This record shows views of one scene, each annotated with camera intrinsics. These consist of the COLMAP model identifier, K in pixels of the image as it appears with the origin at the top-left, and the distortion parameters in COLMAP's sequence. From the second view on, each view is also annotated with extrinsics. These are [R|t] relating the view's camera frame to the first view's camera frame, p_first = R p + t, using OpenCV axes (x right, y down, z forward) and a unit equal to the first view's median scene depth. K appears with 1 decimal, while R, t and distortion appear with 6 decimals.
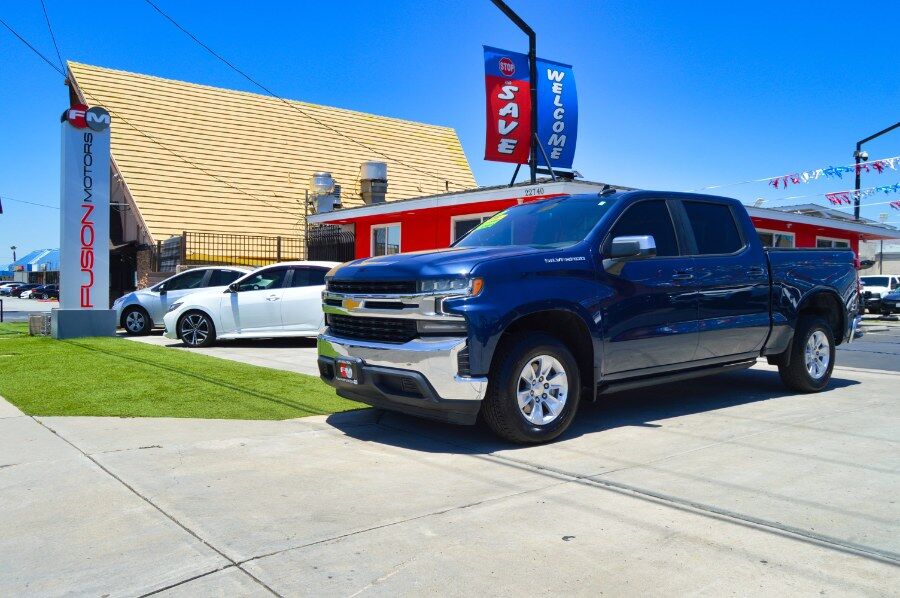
lens RADIAL K [[755.2, 0, 450.0], [0, 755.2, 299.0], [0, 0, 1]] dist [-0.008615, 0.000243]
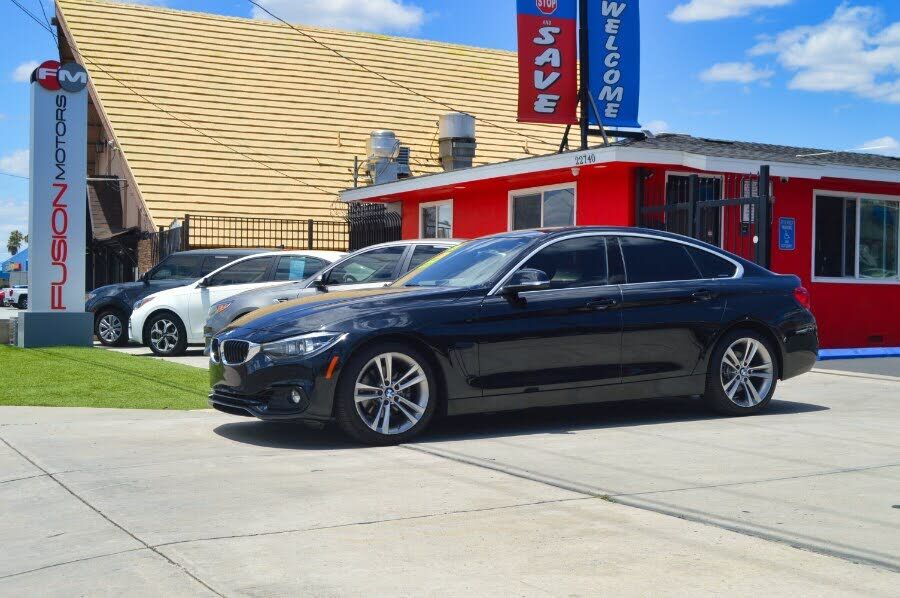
lens RADIAL K [[1184.9, 0, 450.0], [0, 1184.9, 299.0], [0, 0, 1]] dist [0.016270, -0.016071]
pose [[0.984768, 0.000435, -0.173872, 0.156212], [-0.002636, 0.999919, -0.012430, 0.014599], [0.173852, 0.012699, 0.984690, -0.186995]]
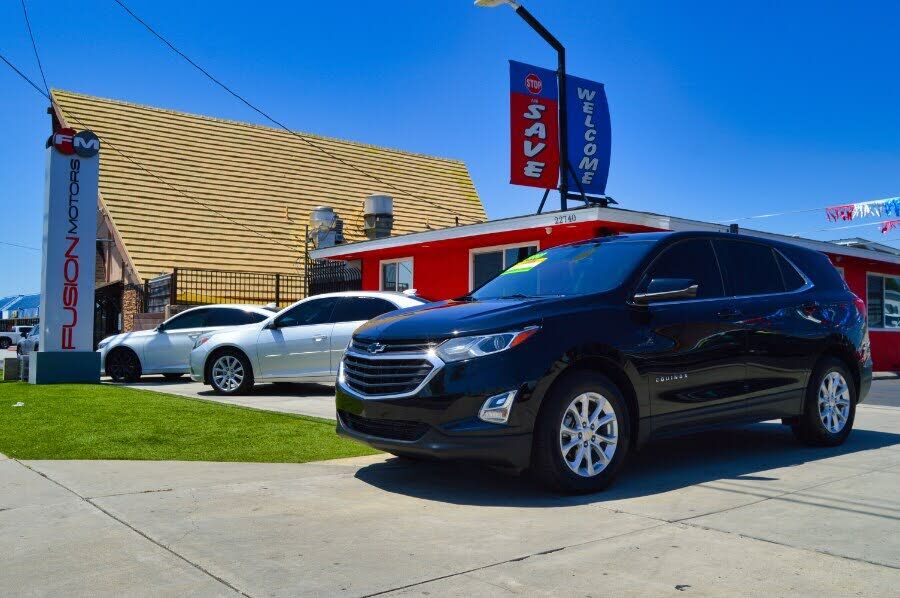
lens RADIAL K [[814.6, 0, 450.0], [0, 814.6, 299.0], [0, 0, 1]] dist [-0.010008, -0.002535]
pose [[0.999996, -0.002241, -0.001470, -0.021568], [0.002145, 0.998025, -0.062775, 0.012949], [0.001607, 0.062772, 0.998027, 0.020982]]
